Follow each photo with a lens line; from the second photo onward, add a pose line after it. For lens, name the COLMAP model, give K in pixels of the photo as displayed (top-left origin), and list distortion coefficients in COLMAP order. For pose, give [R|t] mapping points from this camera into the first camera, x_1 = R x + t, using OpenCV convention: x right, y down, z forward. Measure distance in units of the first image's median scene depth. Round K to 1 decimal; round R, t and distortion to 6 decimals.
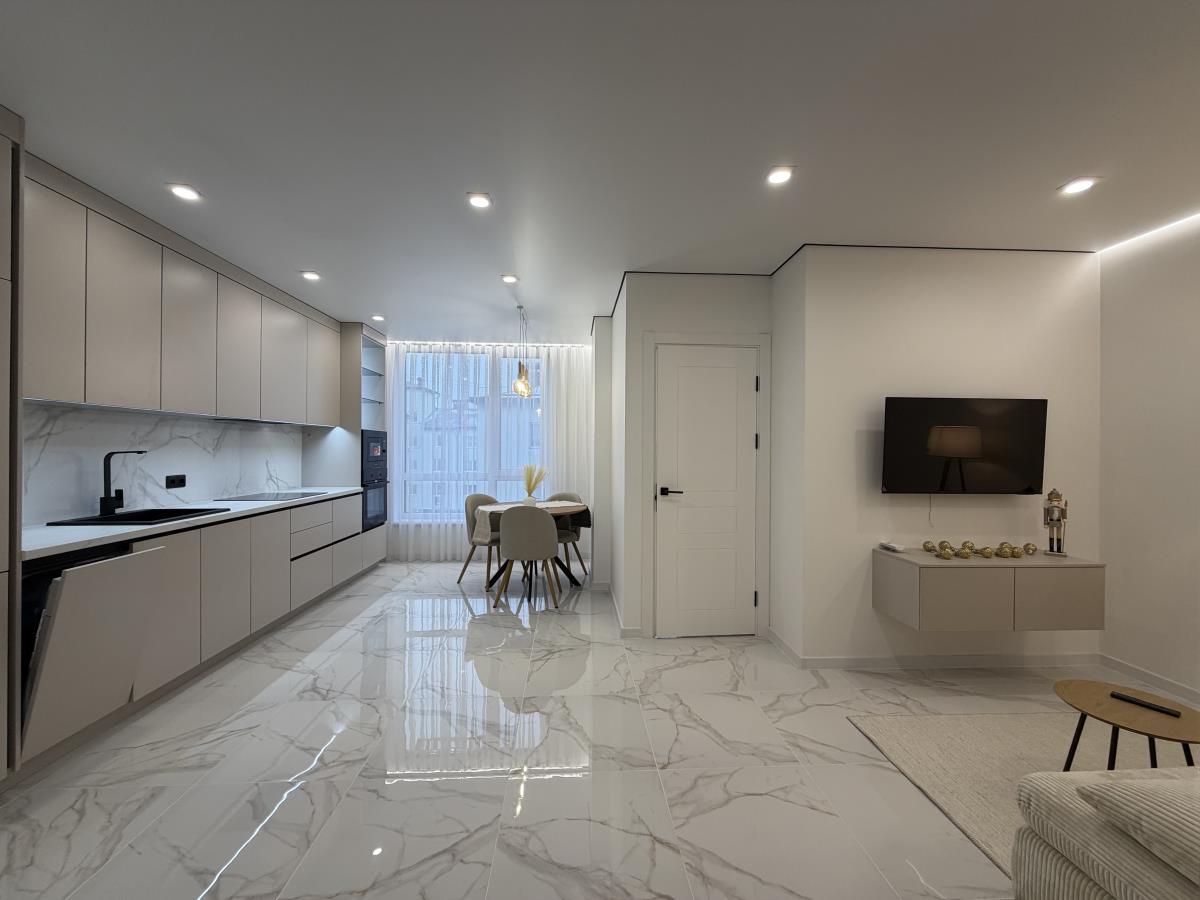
lens RADIAL K [[477.3, 0, 597.2], [0, 477.3, 449.8], [0, 0, 1]] dist [-0.002761, 0.000533]
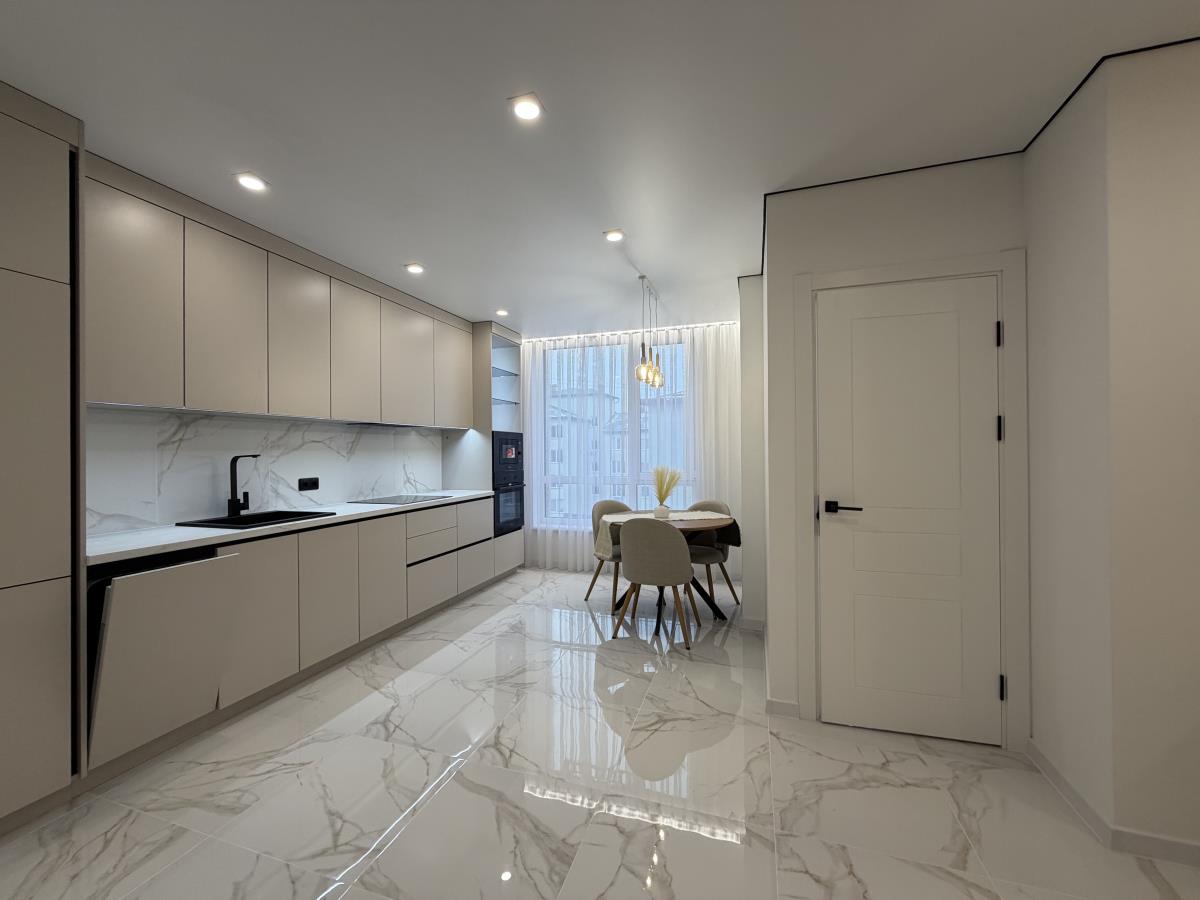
lens RADIAL K [[477.3, 0, 595.9], [0, 477.3, 450.6], [0, 0, 1]] dist [-0.002761, 0.000533]
pose [[0.930167, -0.014214, -0.366861, 0.094019], [0.013382, 0.999899, -0.004812, 0.007593], [0.366892, -0.000433, 0.930263, 0.296425]]
